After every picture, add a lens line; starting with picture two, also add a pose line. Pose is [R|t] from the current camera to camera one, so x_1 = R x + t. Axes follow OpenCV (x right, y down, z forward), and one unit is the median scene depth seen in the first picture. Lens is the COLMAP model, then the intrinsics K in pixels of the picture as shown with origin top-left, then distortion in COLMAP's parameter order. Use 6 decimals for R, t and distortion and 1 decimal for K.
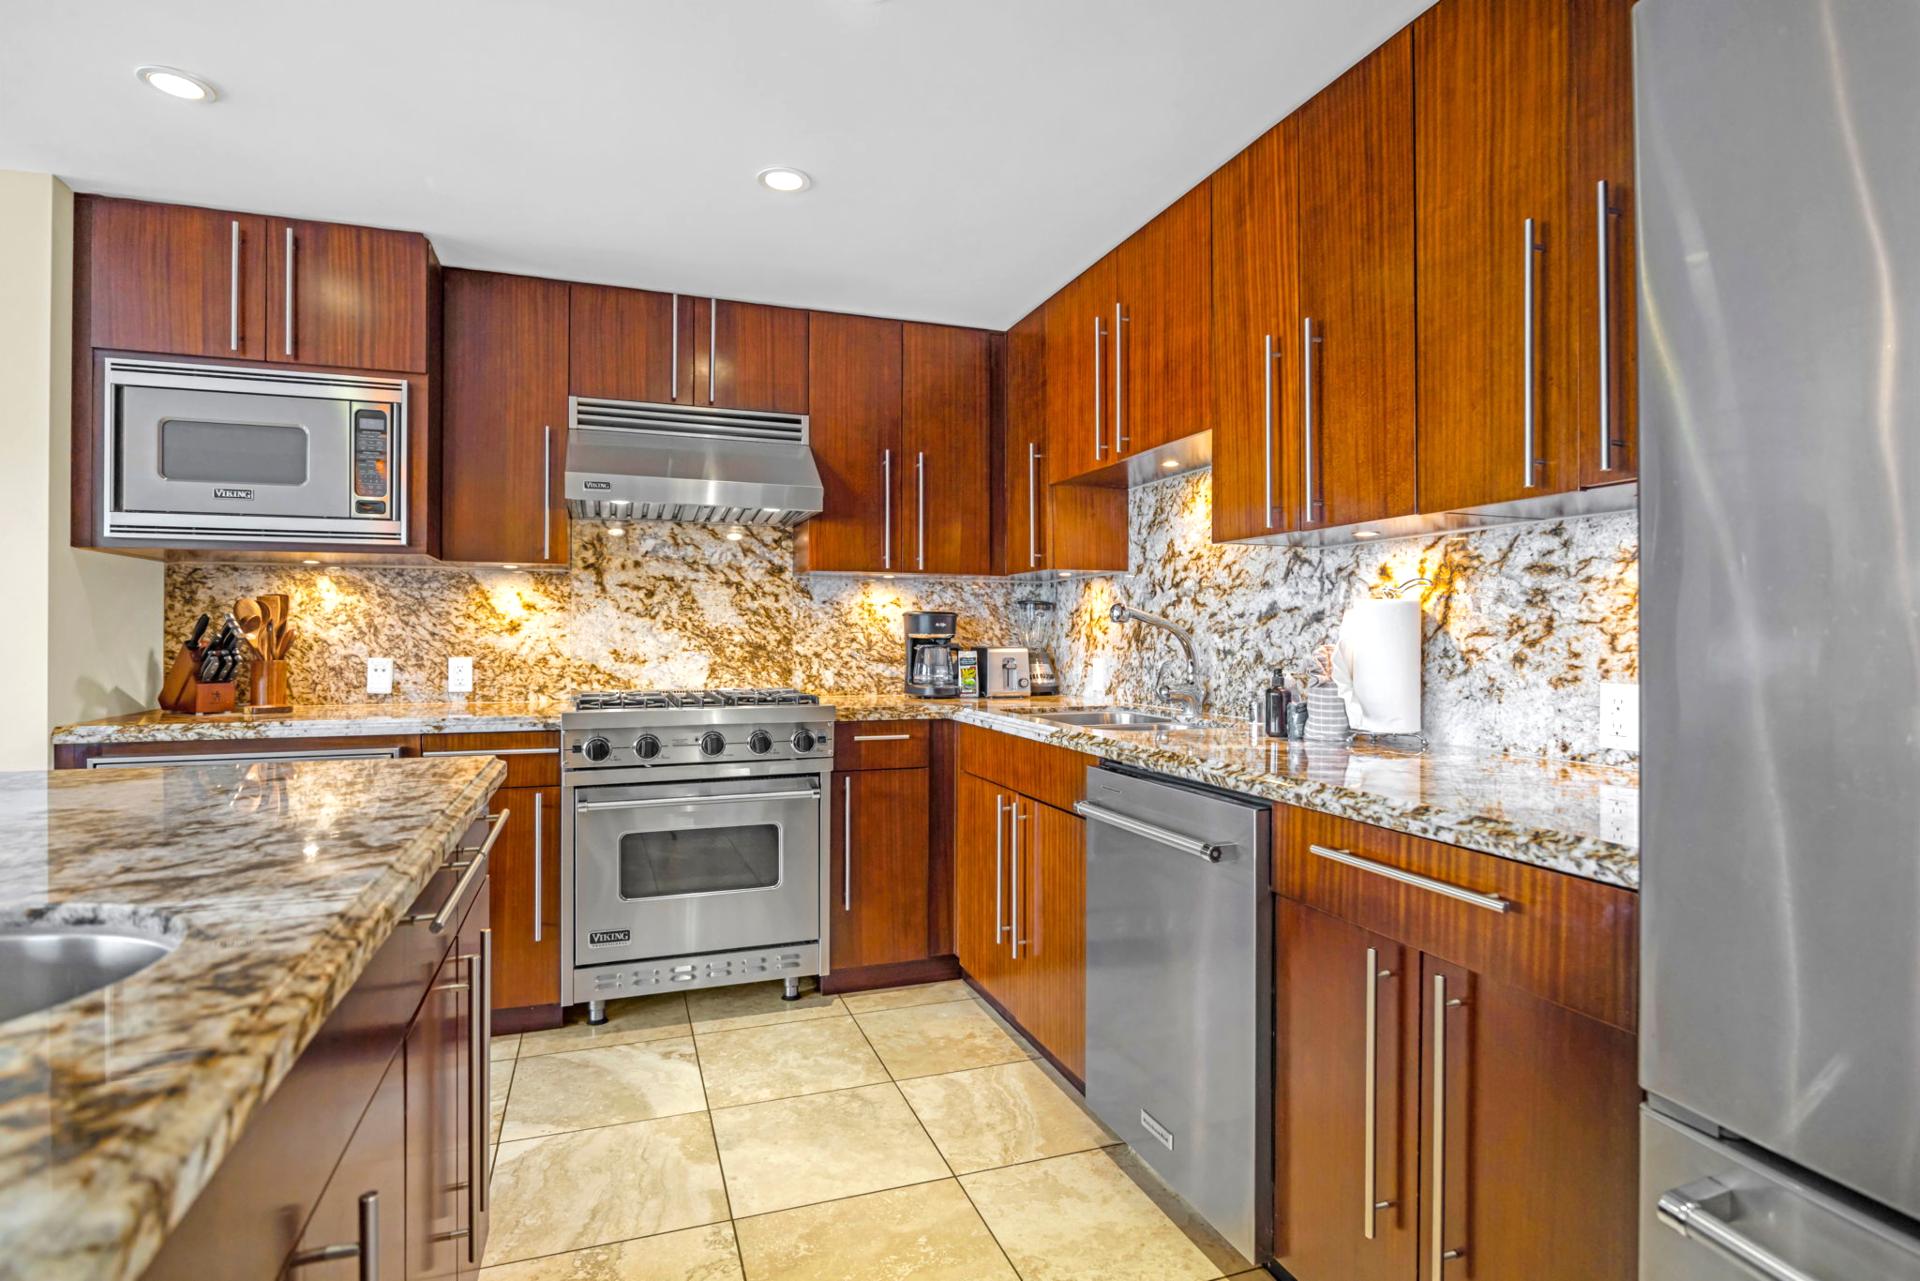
lens RADIAL K [[984.5, 0, 949.0], [0, 984.5, 631.9], [0, 0, 1]] dist [-0.002430, -0.000134]
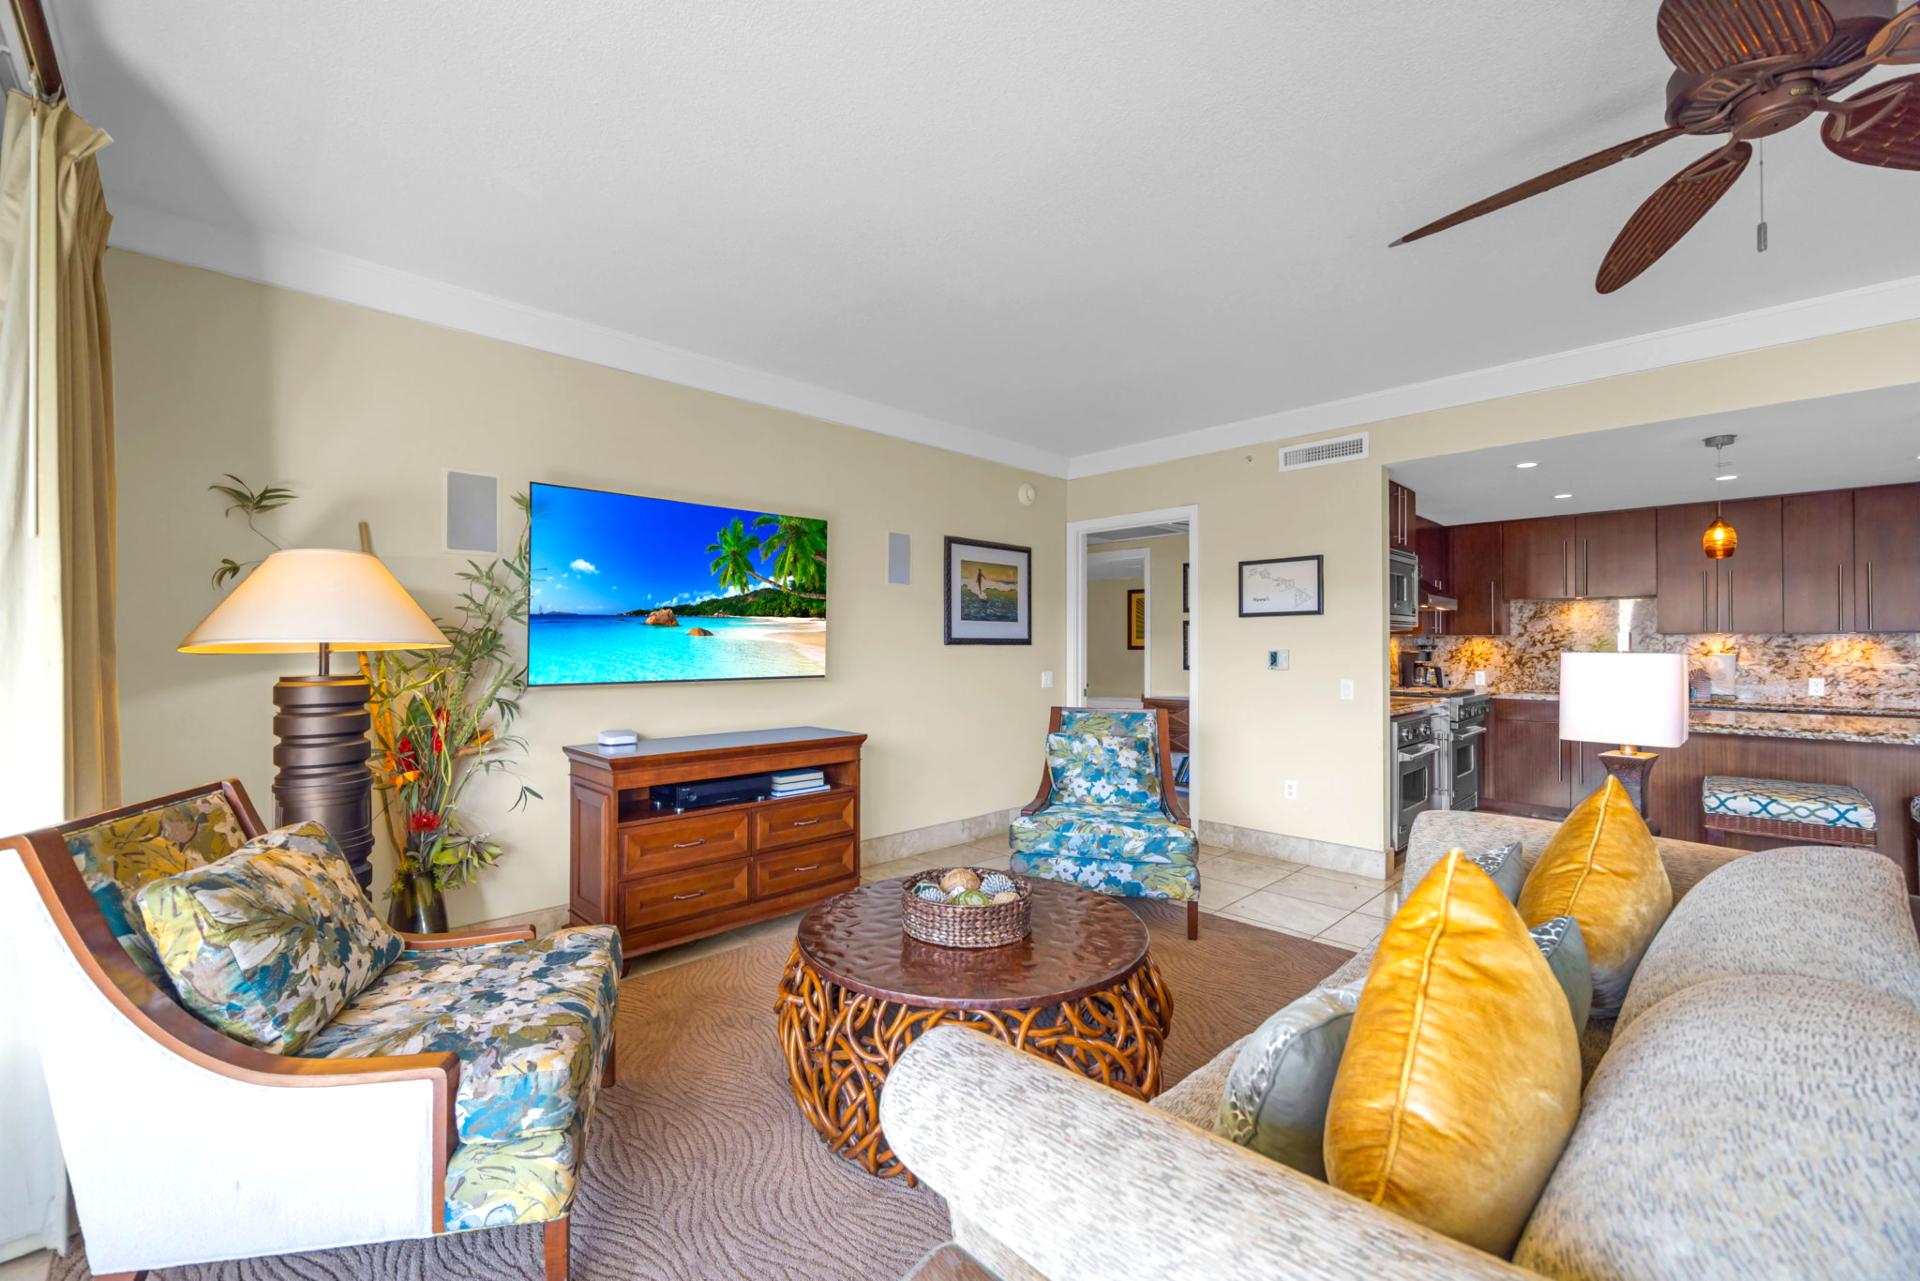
lens RADIAL K [[790.1, 0, 958.9], [0, 790.1, 639.0], [0, 0, 1]] dist [-0.003929, -0.000800]
pose [[0.908255, 0.002028, 0.418412, -2.214554], [-0.000711, 0.999994, -0.003303, -0.053832], [-0.418417, 0.002703, 0.908251, -0.231648]]
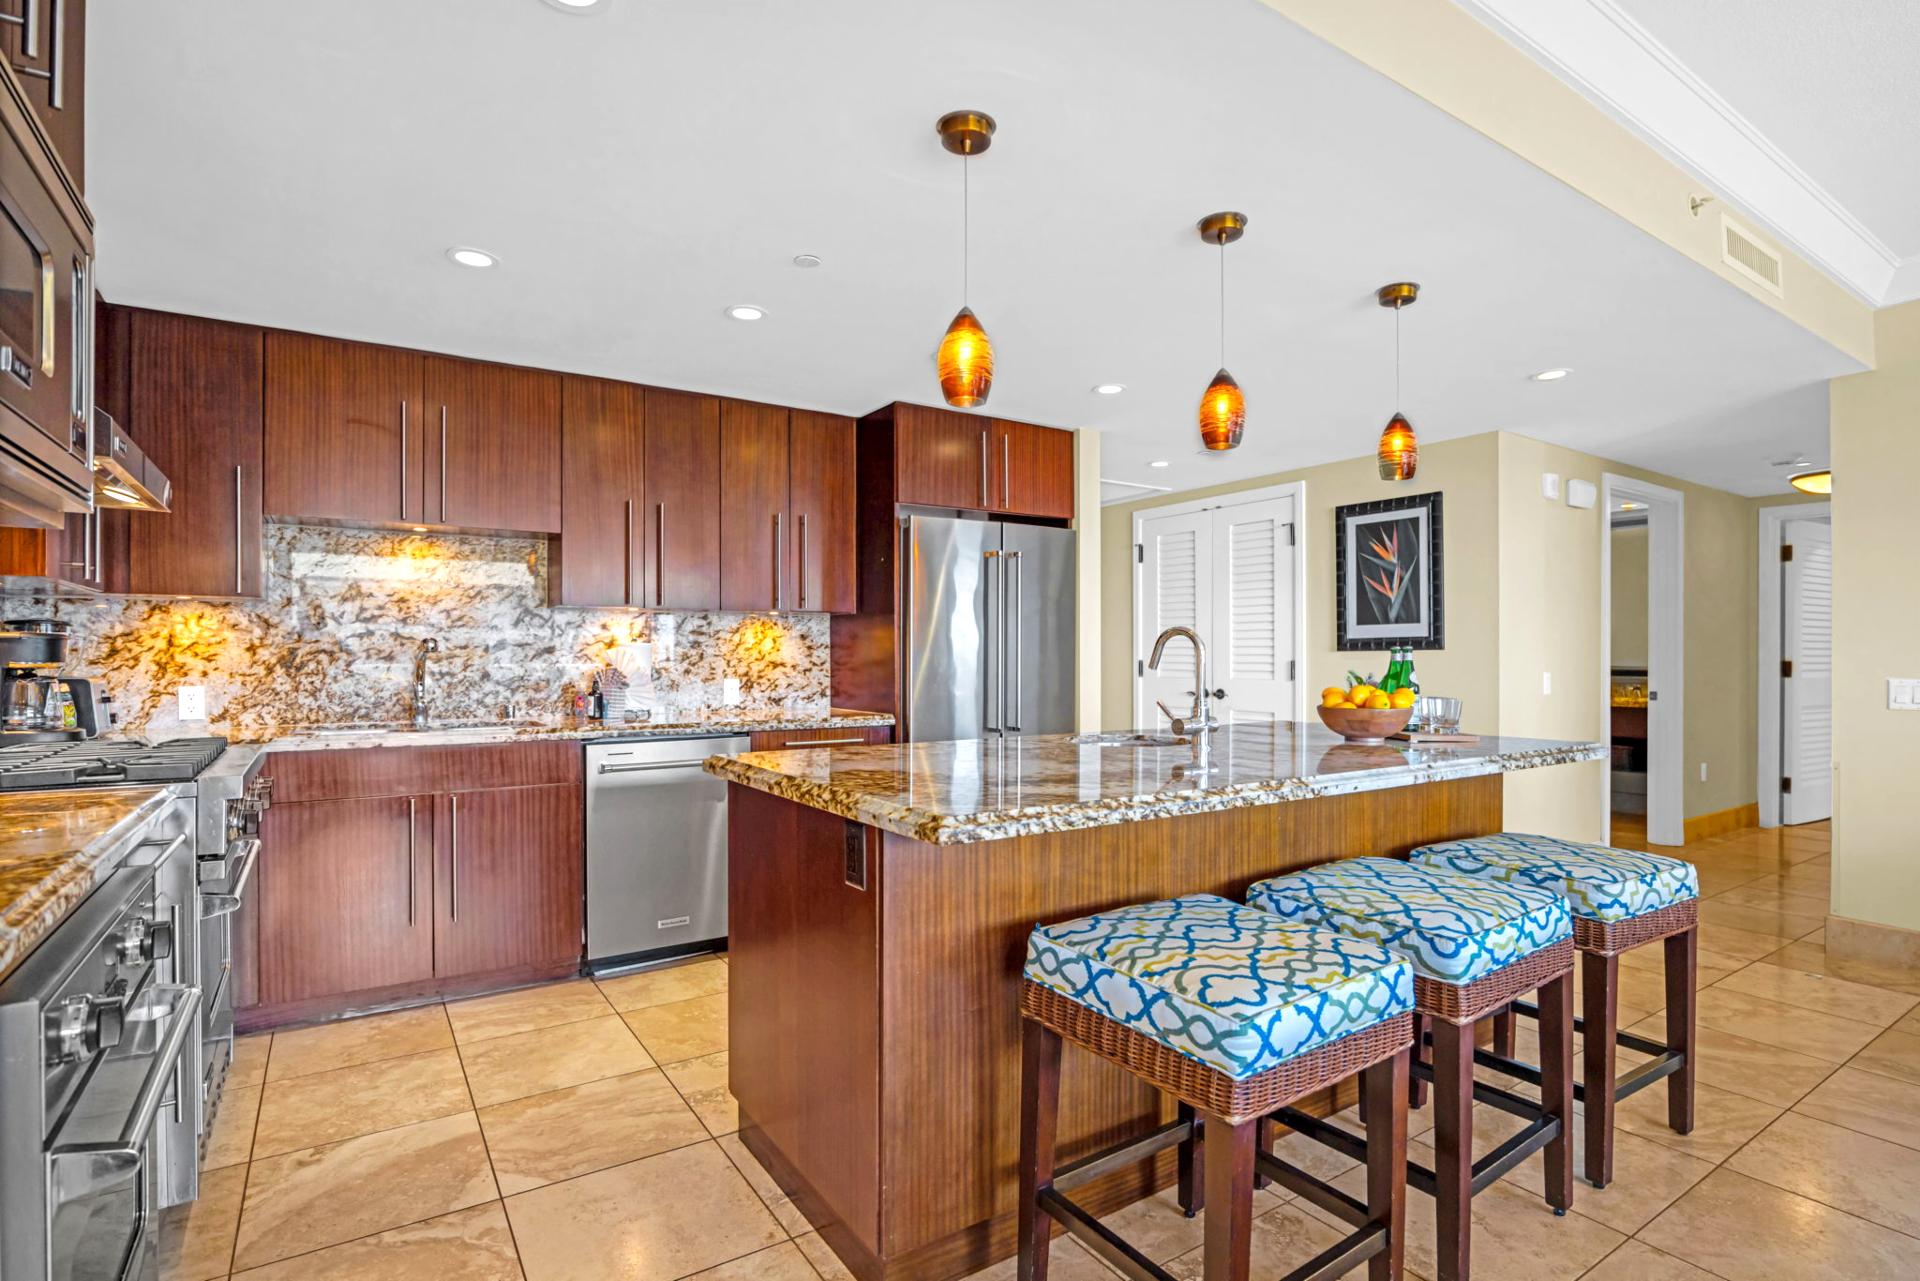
lens RADIAL K [[931.9, 0, 944.5], [0, 931.9, 650.9], [0, 0, 1]] dist [-0.000550, -0.000401]
pose [[-0.228920, -0.000238, 0.973445, -1.136874], [-0.006845, 0.999976, -0.001365, -0.014260], [-0.973421, -0.006975, -0.228916, 0.620369]]
